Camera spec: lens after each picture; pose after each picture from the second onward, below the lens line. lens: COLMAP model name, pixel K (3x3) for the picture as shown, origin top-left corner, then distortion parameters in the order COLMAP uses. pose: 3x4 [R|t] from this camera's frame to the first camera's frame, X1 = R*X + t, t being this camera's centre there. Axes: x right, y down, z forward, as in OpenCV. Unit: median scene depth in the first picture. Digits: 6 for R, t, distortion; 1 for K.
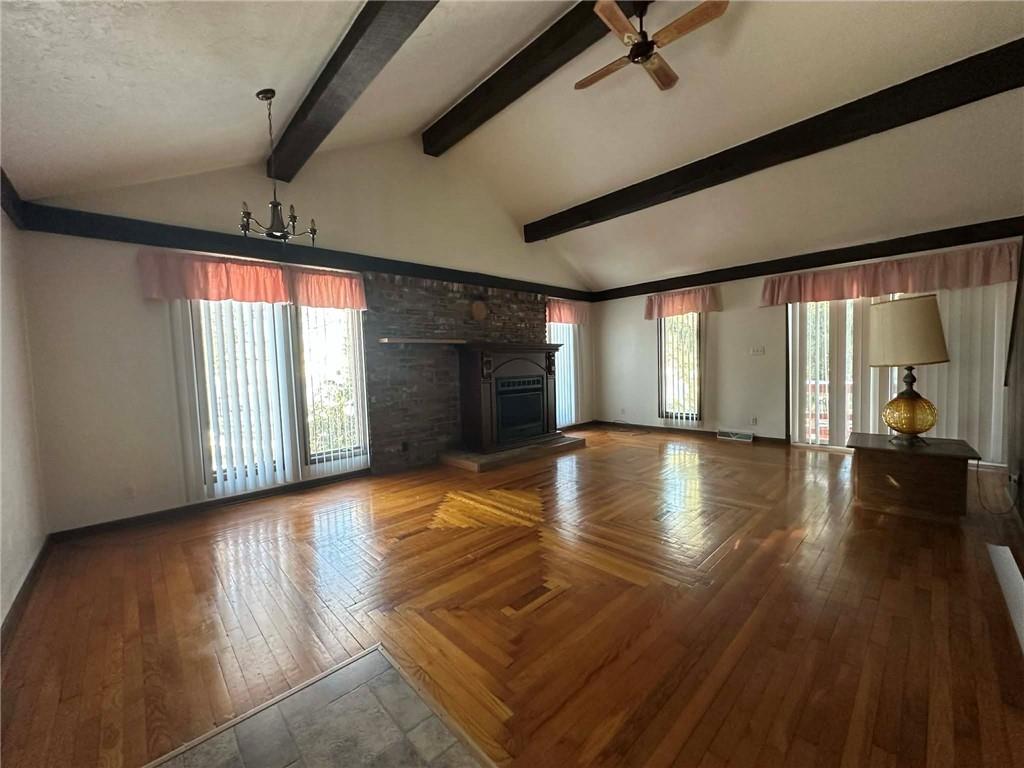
lens RADIAL K [[407.6, 0, 512.9], [0, 407.6, 382.0], [0, 0, 1]] dist [-0.002053, 0.000025]
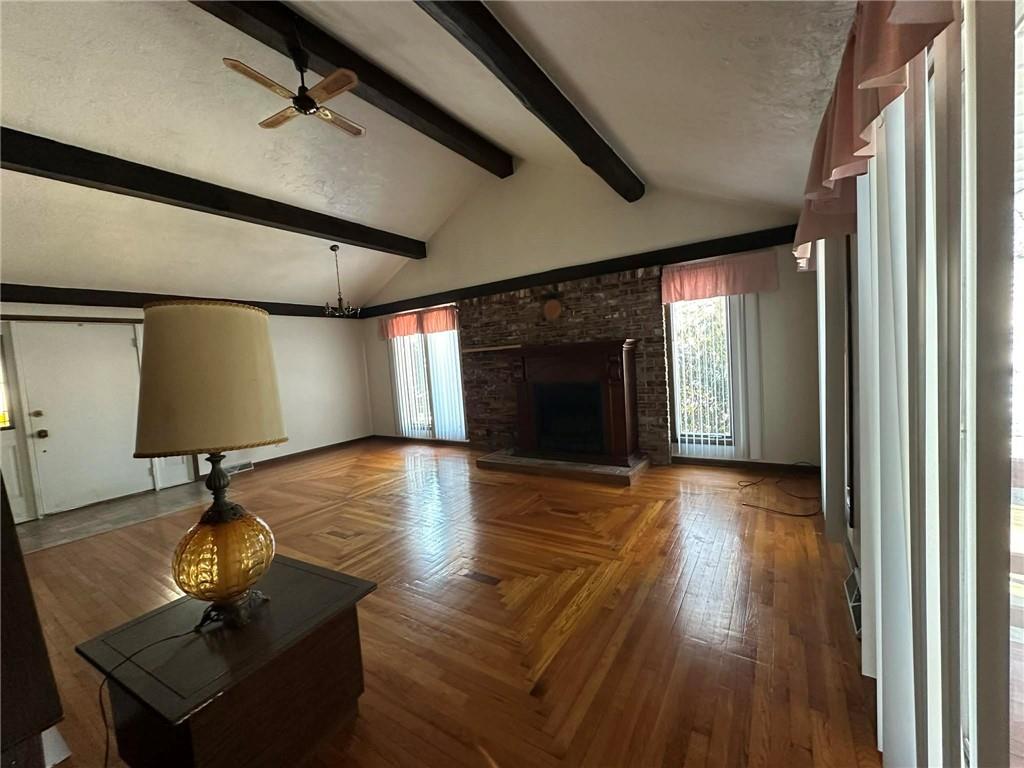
lens RADIAL K [[407.6, 0, 512.5], [0, 407.6, 383.6], [0, 0, 1]] dist [-0.002053, 0.000025]
pose [[0.231516, 0.075655, -0.969885, 0.901342], [0.011282, 0.996696, 0.080440, -0.087376], [0.972766, -0.029566, 0.229898, 0.736466]]
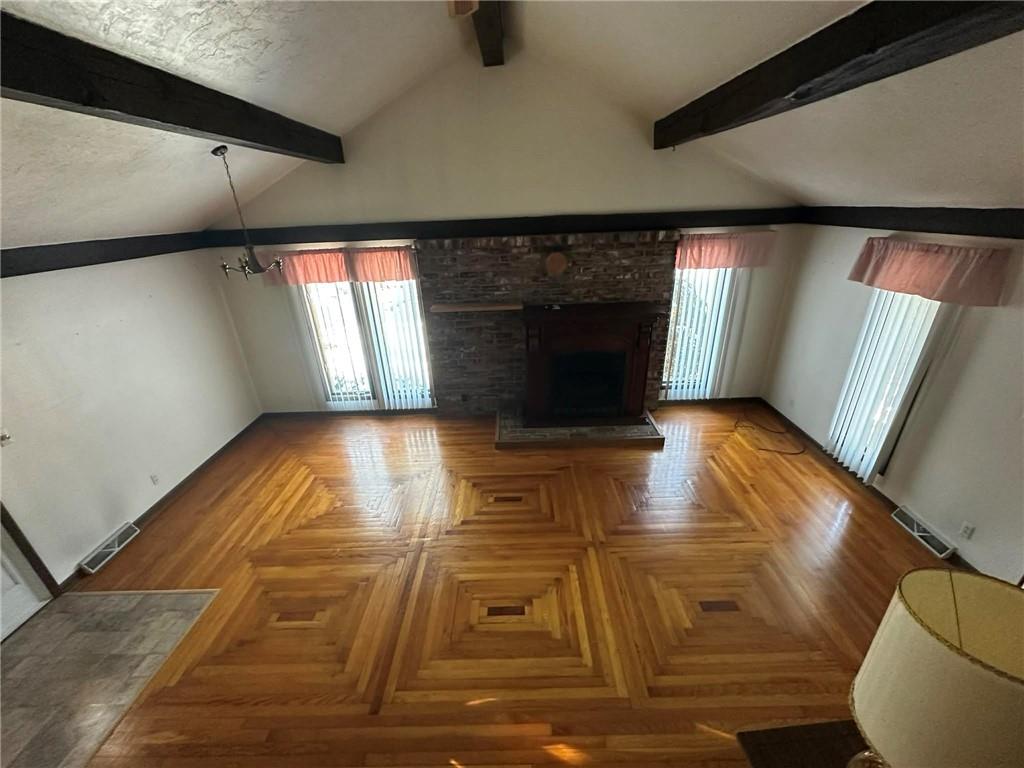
lens RADIAL K [[407.6, 0, 512.0], [0, 407.6, 383.8], [0, 0, 1]] dist [-0.002053, 0.000025]
pose [[0.723283, 0.286743, -0.628204, 0.488655], [-0.020953, 0.918407, 0.395082, -0.301592], [0.690234, -0.272593, 0.670276, 0.326244]]
